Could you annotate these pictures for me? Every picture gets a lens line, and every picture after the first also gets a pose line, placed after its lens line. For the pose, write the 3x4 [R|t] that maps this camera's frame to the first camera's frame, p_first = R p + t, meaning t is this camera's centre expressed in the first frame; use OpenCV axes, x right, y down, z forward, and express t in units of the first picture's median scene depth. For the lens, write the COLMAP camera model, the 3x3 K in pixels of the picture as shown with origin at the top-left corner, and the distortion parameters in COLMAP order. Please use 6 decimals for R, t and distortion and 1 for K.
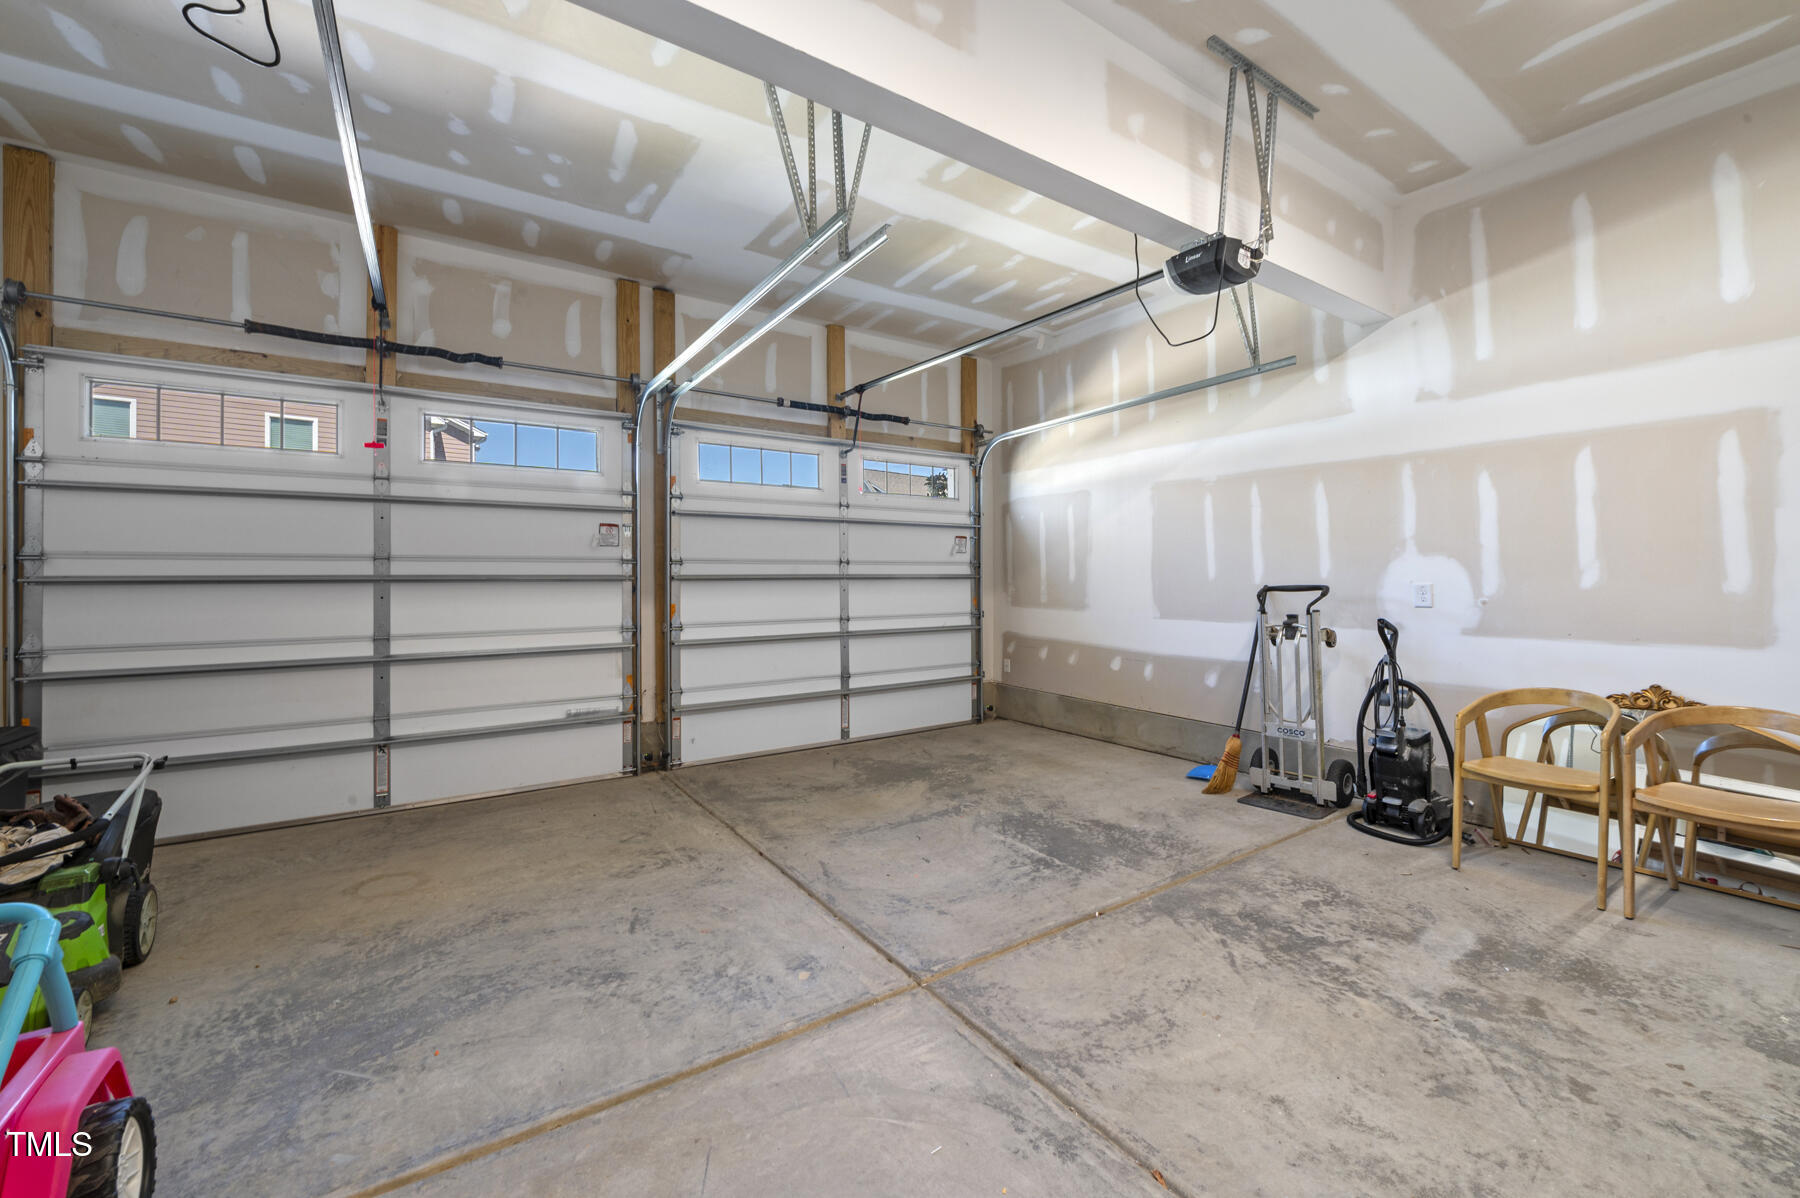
lens RADIAL K [[711.3, 0, 898.4], [0, 711.3, 592.0], [0, 0, 1]] dist [0.000283, 0.000030]
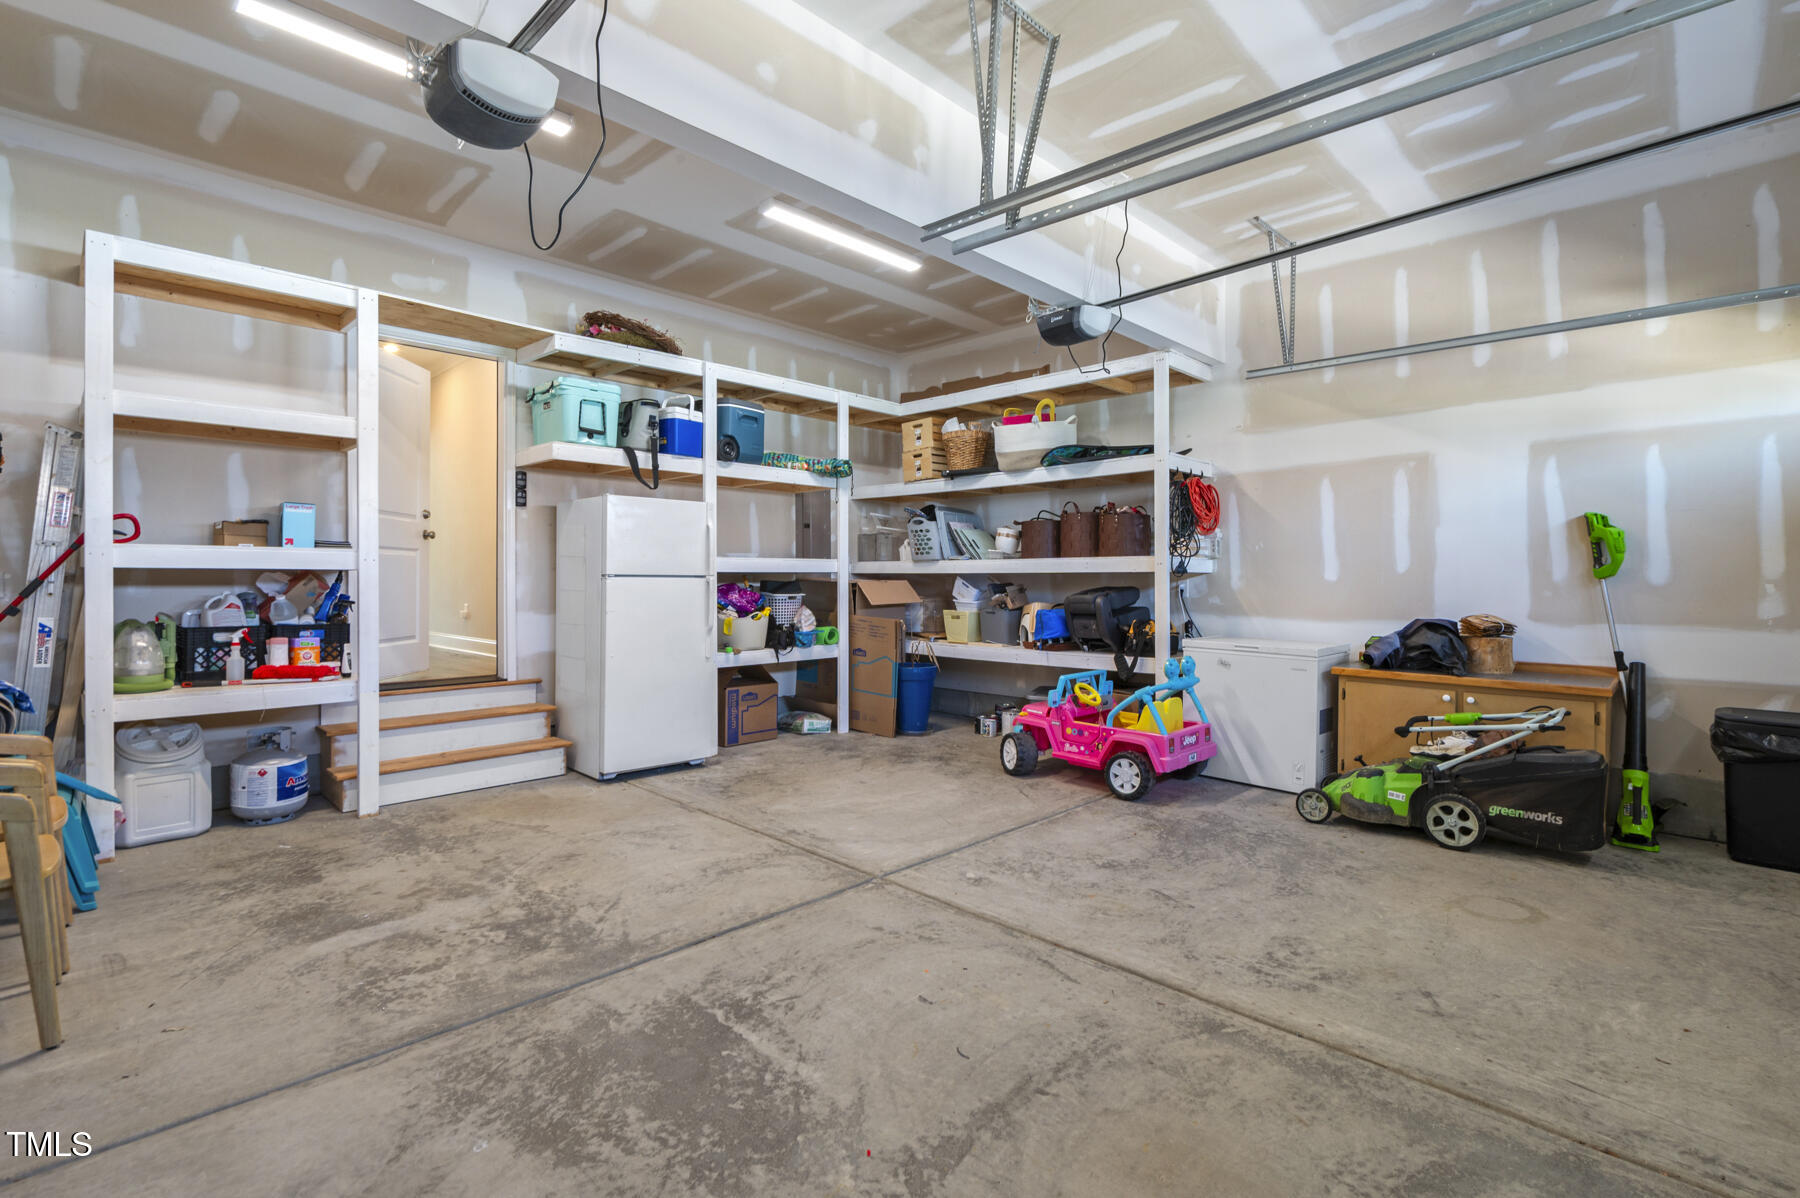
lens RADIAL K [[842.7, 0, 901.7], [0, 842.7, 585.7], [0, 0, 1]] dist [0.000671, 0.000153]
pose [[-0.976307, 0.003994, -0.216355, 0.276742], [-0.002057, 0.999613, 0.027738, -0.023567], [0.216382, 0.027526, -0.975921, 2.139077]]
